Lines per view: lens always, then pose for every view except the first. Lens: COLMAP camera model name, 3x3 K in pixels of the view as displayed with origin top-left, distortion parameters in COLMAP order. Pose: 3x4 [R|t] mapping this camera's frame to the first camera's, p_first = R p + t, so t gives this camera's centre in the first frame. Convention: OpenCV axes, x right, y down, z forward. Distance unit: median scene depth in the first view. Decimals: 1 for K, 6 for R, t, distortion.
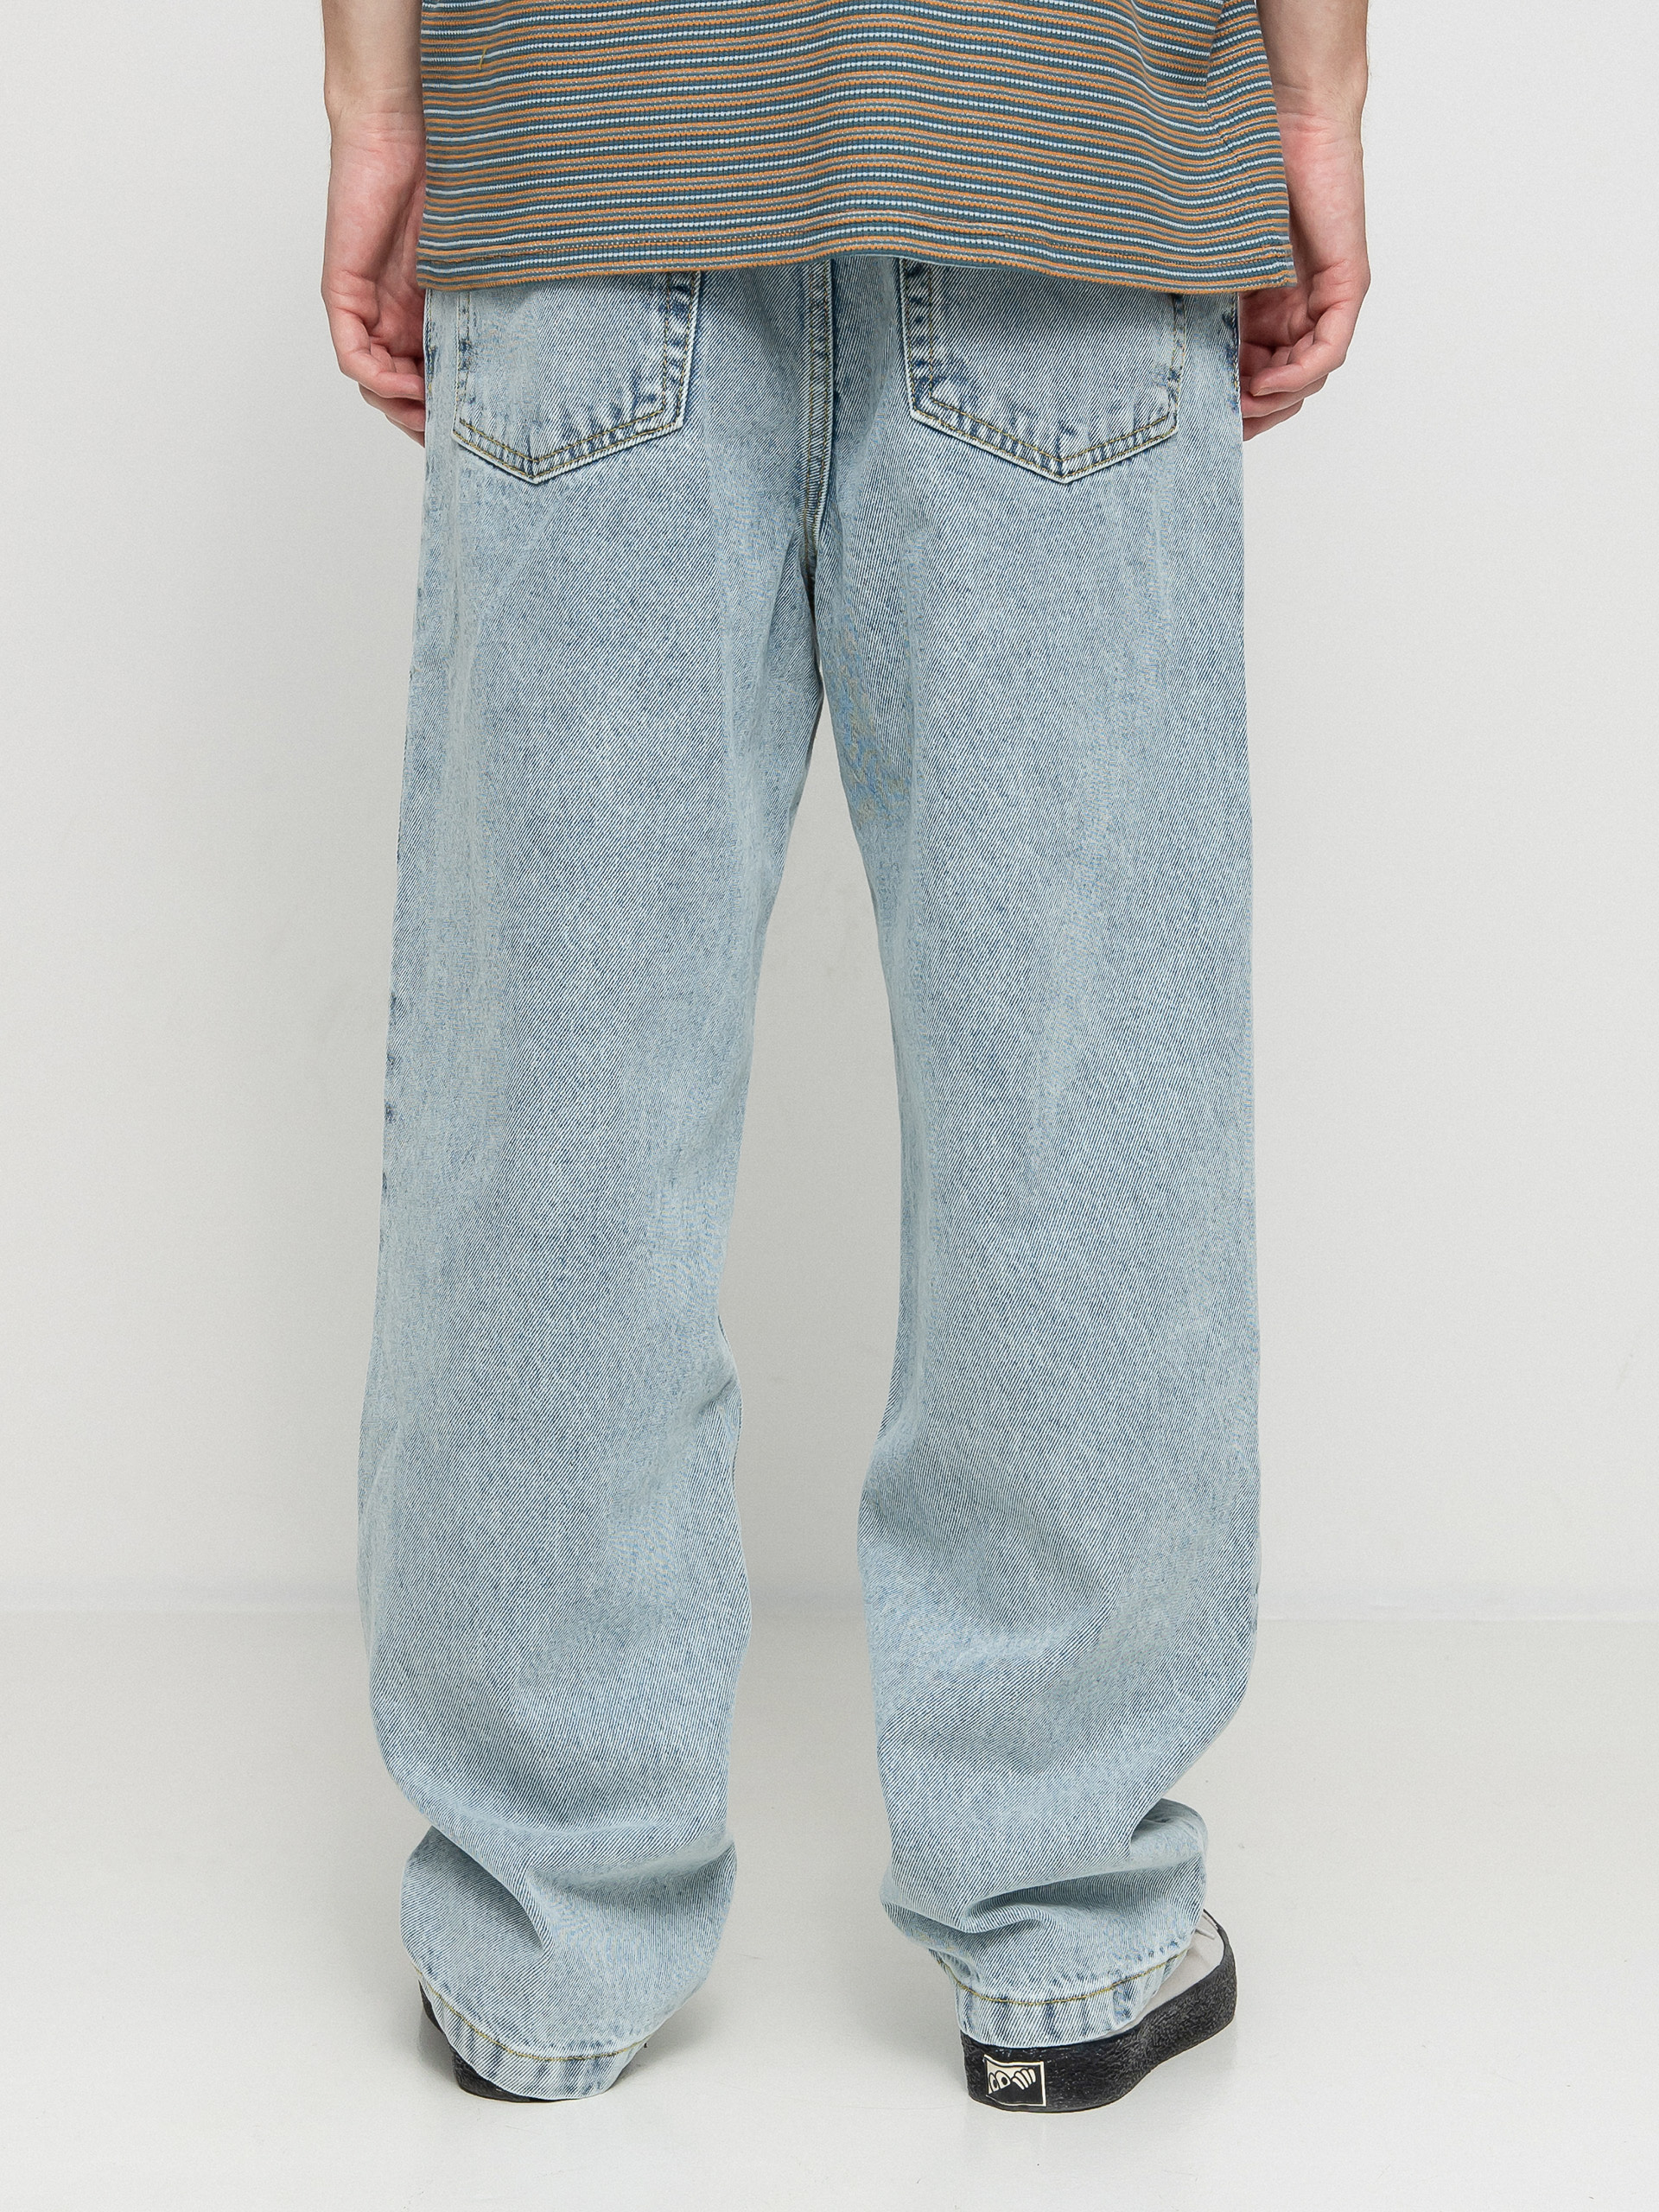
lens RADIAL K [[2948.9, 0, 829.5], [0, 2948.9, 1106.0], [0, 0, 1]] dist [-0.061903, 0.117261]
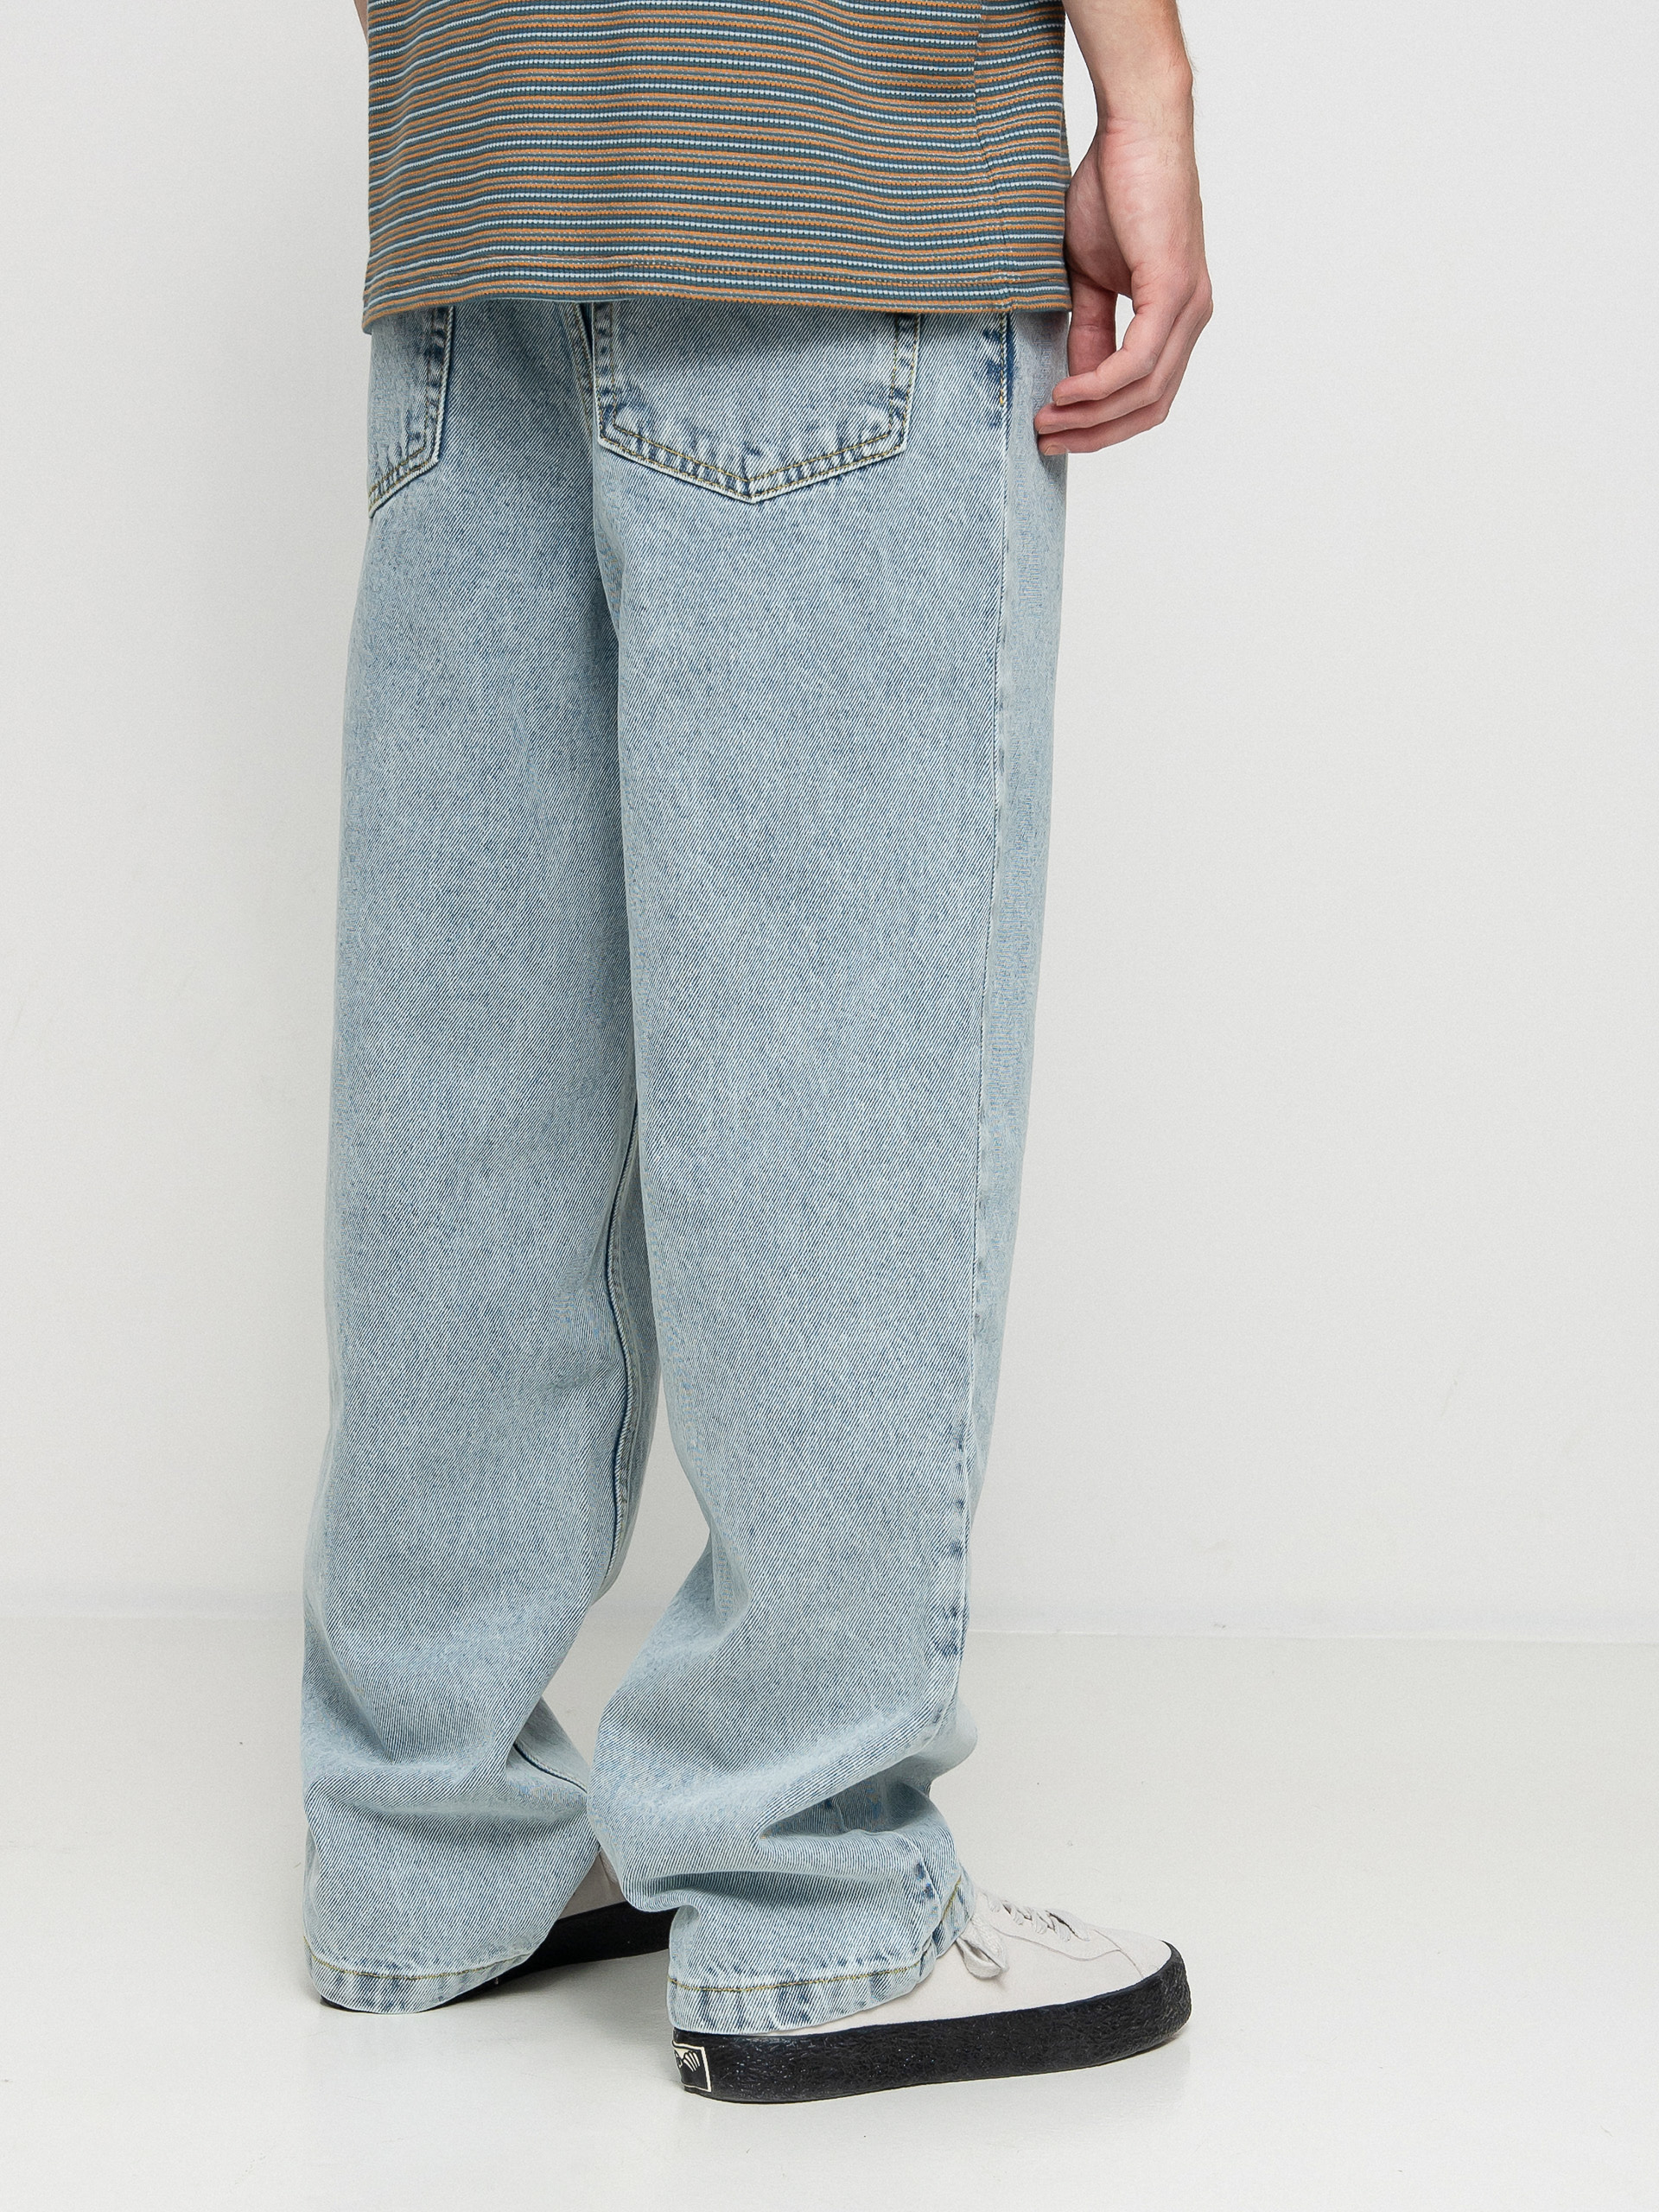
lens RADIAL K [[2855.7, 0, 829.2], [0, 2855.7, 1134.7], [0, 0, 1]] dist [-0.024855, -0.065430]
pose [[0.931628, 0.049029, -0.360091, 0.469049], [-0.053169, 0.998584, -0.001595, 0.007929], [0.359503, 0.020631, 0.932916, 0.087097]]
